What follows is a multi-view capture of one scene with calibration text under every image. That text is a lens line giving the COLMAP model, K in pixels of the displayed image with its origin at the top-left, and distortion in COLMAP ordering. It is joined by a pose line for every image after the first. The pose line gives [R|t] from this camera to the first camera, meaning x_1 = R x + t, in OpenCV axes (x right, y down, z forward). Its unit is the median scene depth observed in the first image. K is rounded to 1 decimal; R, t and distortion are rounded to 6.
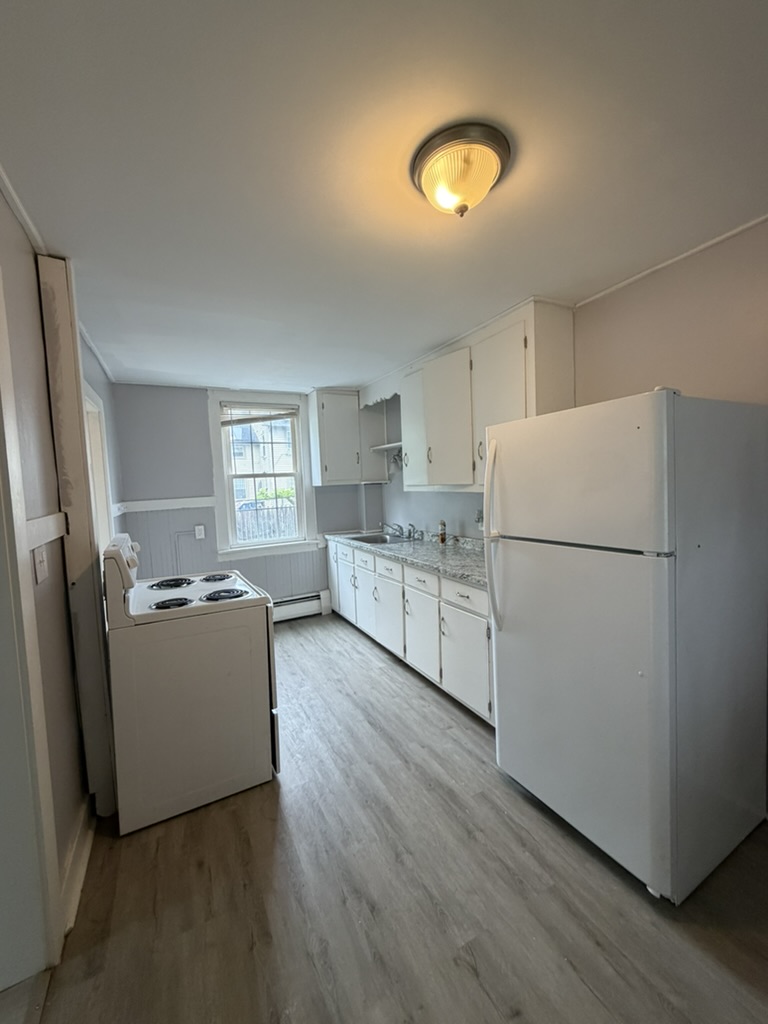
lens RADIAL K [[409.4, 0, 382.5], [0, 409.4, 507.6], [0, 0, 1]] dist [0.000548, 0.000066]
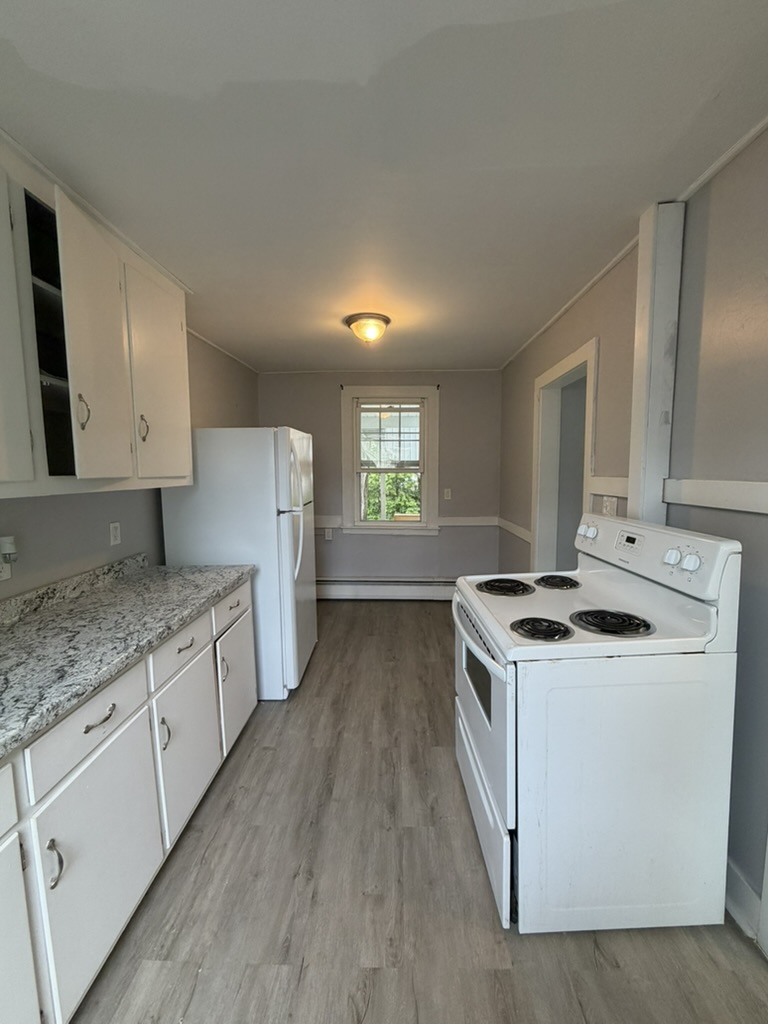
lens RADIAL K [[409.4, 0, 382.5], [0, 409.4, 507.6], [0, 0, 1]] dist [0.000548, 0.000066]
pose [[-0.871646, 0.004093, 0.490118, -0.499662], [0.077604, 0.988504, 0.129760, -0.072690], [-0.483953, 0.151140, -0.861943, 1.587839]]
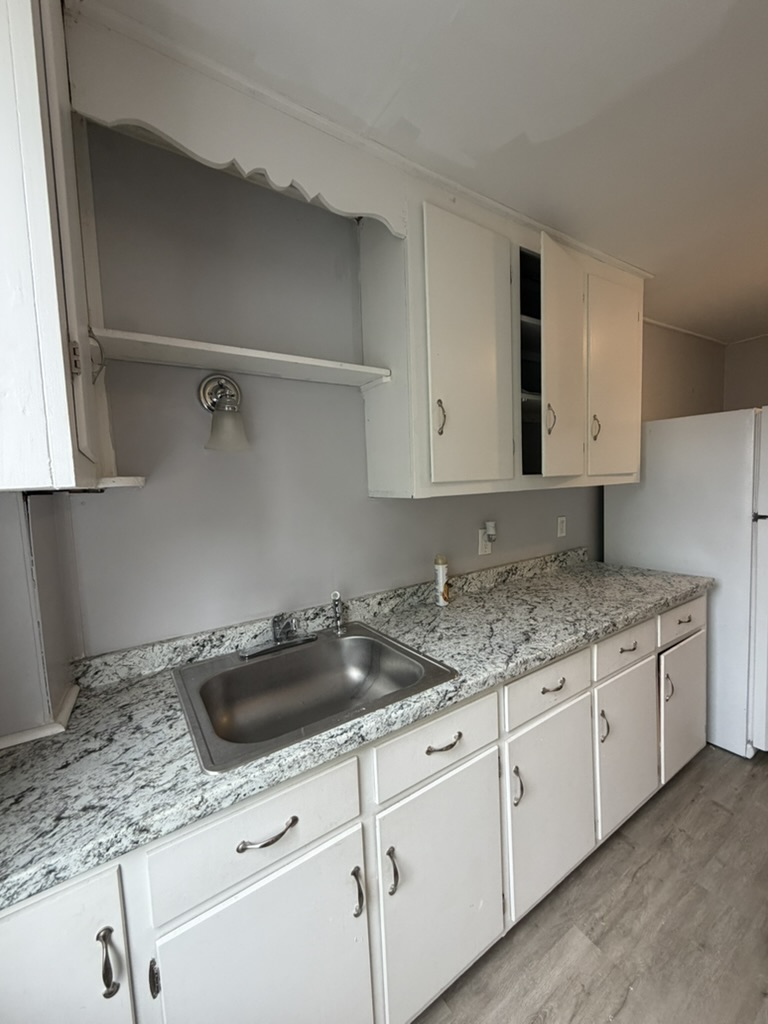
lens RADIAL K [[409.4, 0, 382.5], [0, 409.4, 507.6], [0, 0, 1]] dist [0.000548, 0.000066]
pose [[-0.097823, -0.024675, 0.994898, -0.492552], [0.108668, 0.993450, 0.035323, -0.073394], [-0.989253, 0.111569, -0.094501, 1.620660]]
